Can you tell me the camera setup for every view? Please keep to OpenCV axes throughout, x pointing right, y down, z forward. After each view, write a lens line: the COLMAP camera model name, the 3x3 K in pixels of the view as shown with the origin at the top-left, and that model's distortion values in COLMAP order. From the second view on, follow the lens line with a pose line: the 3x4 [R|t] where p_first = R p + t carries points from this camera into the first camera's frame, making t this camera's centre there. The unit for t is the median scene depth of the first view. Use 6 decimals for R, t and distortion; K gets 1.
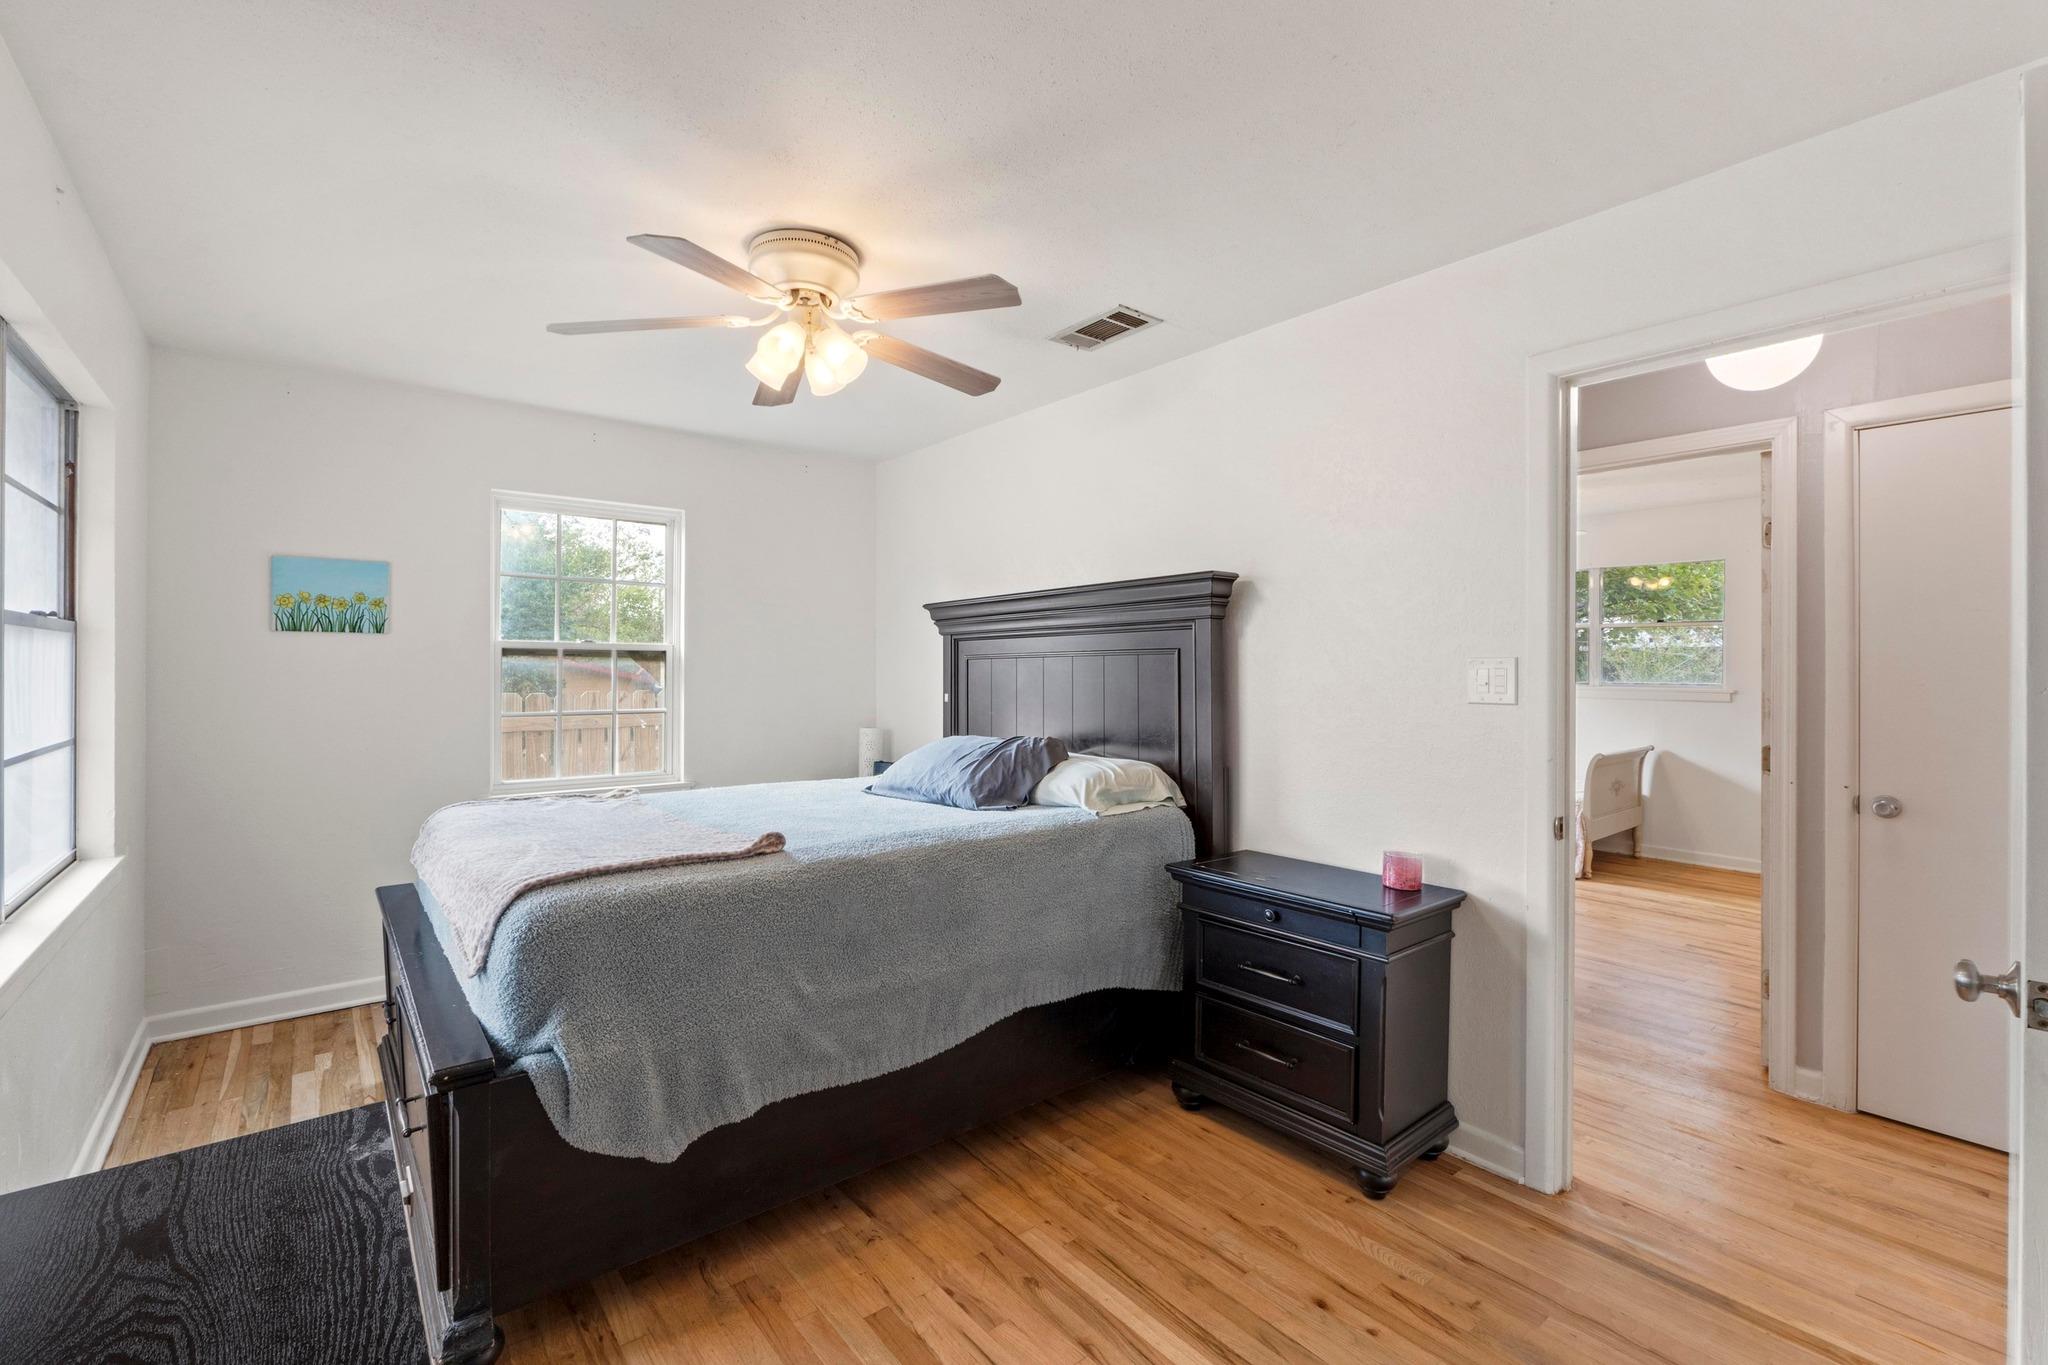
lens RADIAL K [[886.4, 0, 1022.3], [0, 886.4, 676.0], [0, 0, 1]] dist [-0.003118, 0.000029]
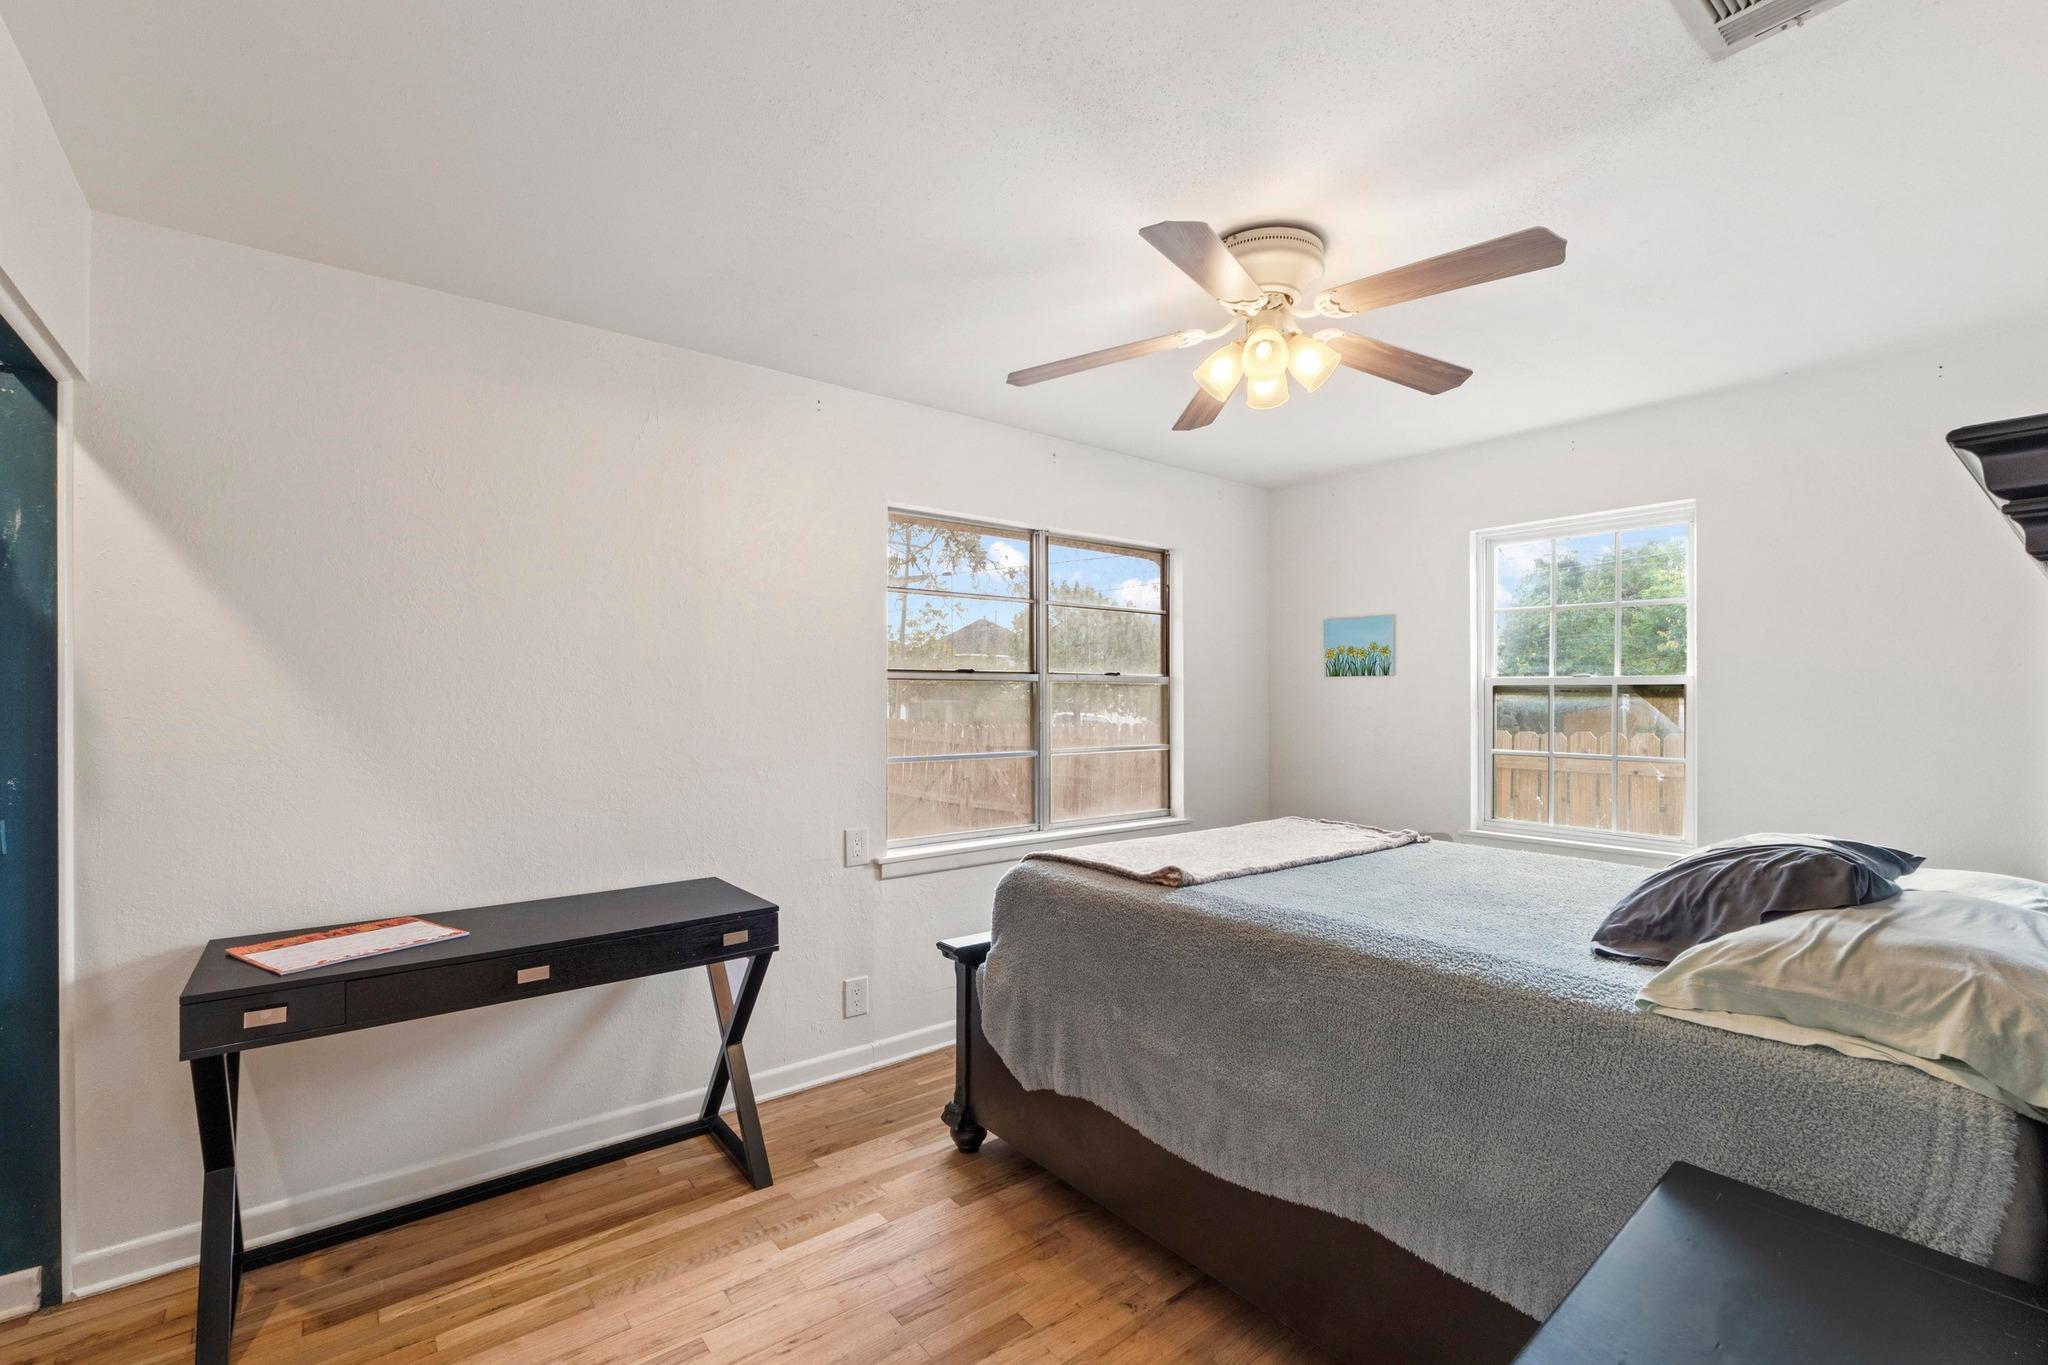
lens RADIAL K [[886.4, 0, 1022.0], [0, 886.4, 676.5], [0, 0, 1]] dist [-0.003118, 0.000029]
pose [[-0.006771, -0.023237, -0.999707, 0.430360], [-0.013927, 0.999635, -0.023141, -0.011373], [0.999880, 0.013767, -0.007092, 0.470542]]
